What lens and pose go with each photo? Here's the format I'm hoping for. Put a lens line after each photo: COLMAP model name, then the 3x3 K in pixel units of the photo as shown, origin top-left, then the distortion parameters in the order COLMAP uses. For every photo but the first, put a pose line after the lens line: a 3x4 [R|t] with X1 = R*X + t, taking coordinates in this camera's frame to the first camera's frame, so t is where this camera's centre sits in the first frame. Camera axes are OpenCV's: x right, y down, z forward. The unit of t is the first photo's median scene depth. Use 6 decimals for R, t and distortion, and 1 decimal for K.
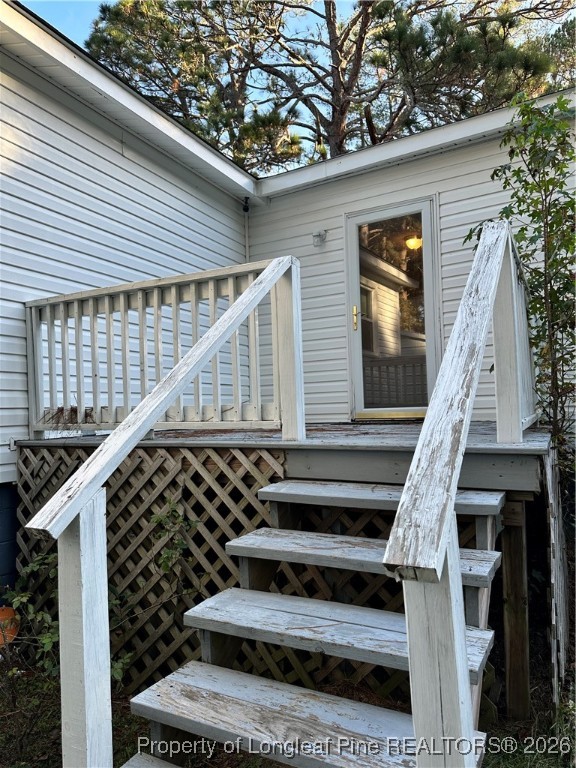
lens RADIAL K [[547.8, 0, 287.6], [0, 547.8, 385.8], [0, 0, 1]] dist [0.030379, -0.003929]
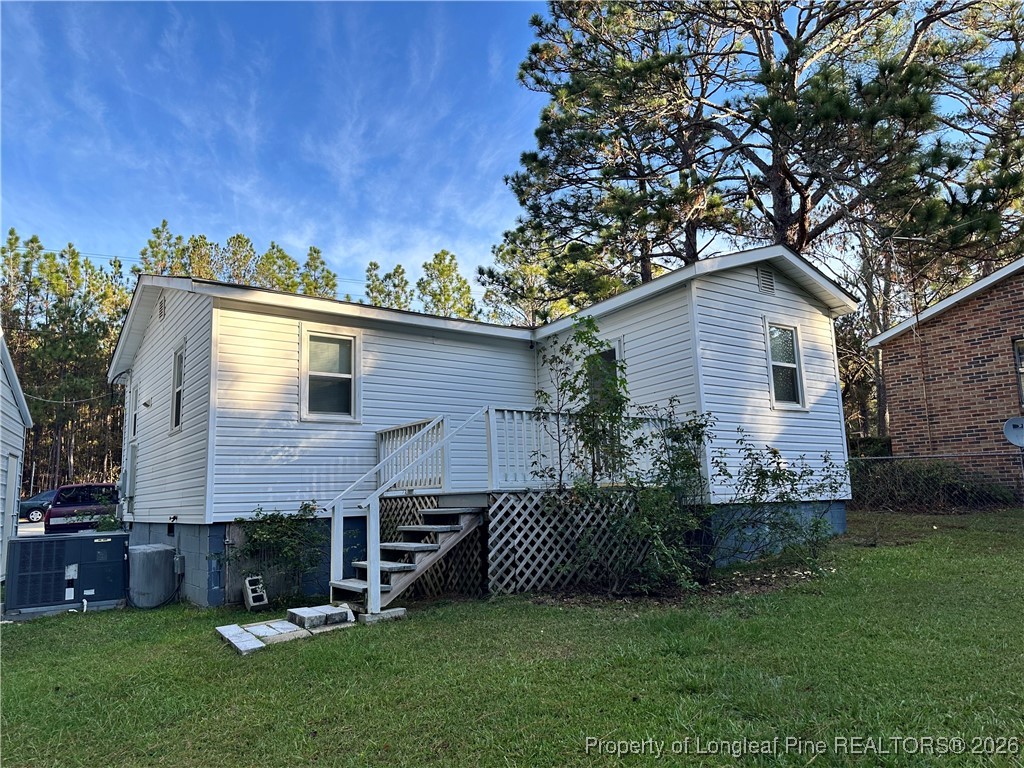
lens RADIAL K [[730.3, 0, 513.2], [0, 730.3, 384.3], [0, 0, 1]] dist [0.030379, -0.003929]
pose [[0.874841, -0.077875, -0.478109, 1.361900], [0.027434, 0.993374, -0.111604, -0.003801], [0.483632, 0.084520, 0.871181, -1.234743]]
